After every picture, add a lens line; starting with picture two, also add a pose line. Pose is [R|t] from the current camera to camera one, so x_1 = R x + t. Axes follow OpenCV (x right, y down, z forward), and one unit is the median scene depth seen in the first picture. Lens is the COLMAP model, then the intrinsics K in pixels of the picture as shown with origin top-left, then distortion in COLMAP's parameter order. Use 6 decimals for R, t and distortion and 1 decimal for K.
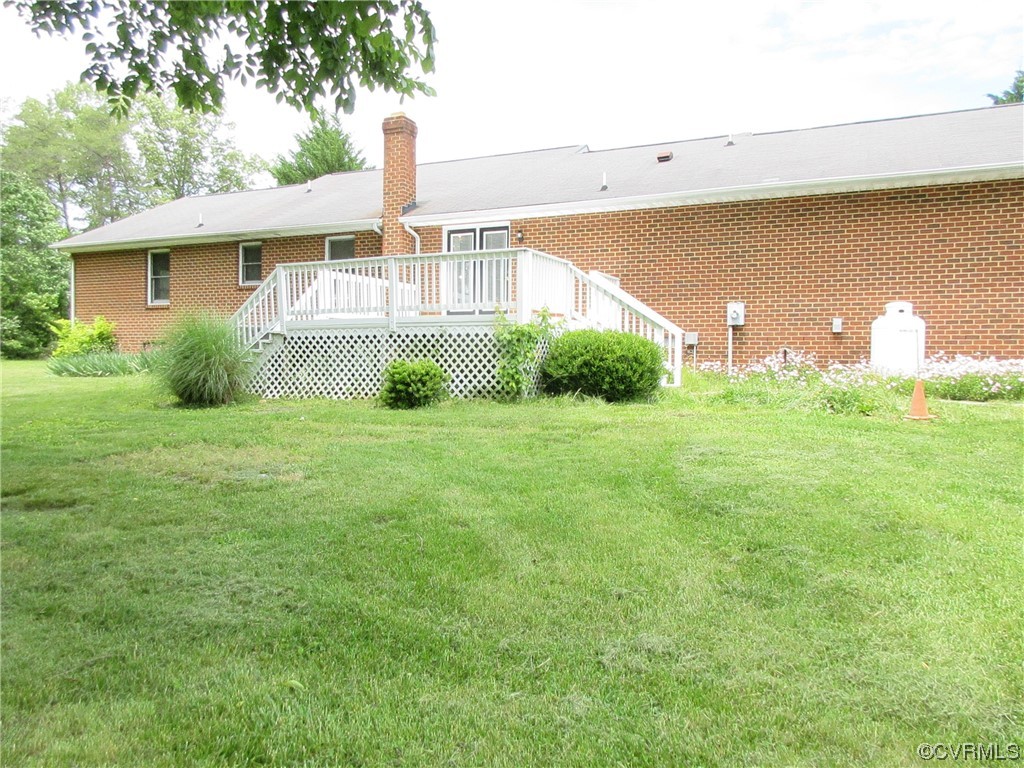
lens RADIAL K [[758.1, 0, 511.7], [0, 758.1, 387.3], [0, 0, 1]] dist [0.004158, 0.001072]
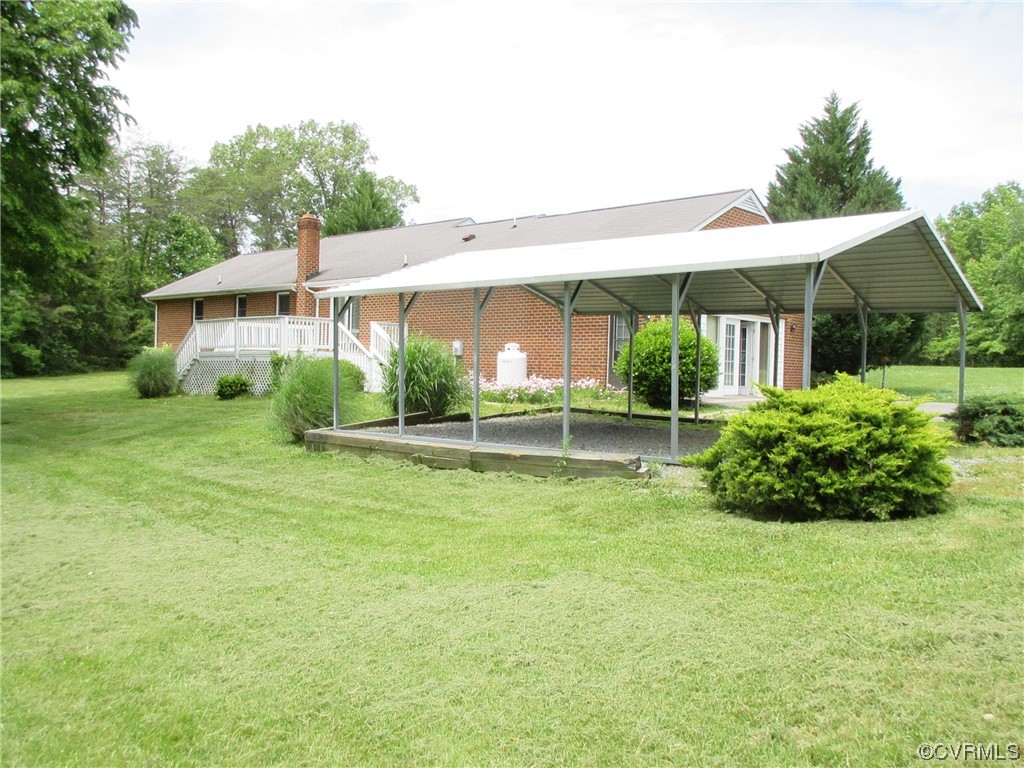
lens RADIAL K [[877.3, 0, 512.4], [0, 877.3, 383.5], [0, 0, 1]] dist [0.002672, 0.025188]
pose [[0.954745, 0.016331, -0.296975, 0.794321], [-0.022117, 0.999625, -0.016132, 0.002896], [0.296601, 0.021970, 0.954749, -0.585295]]
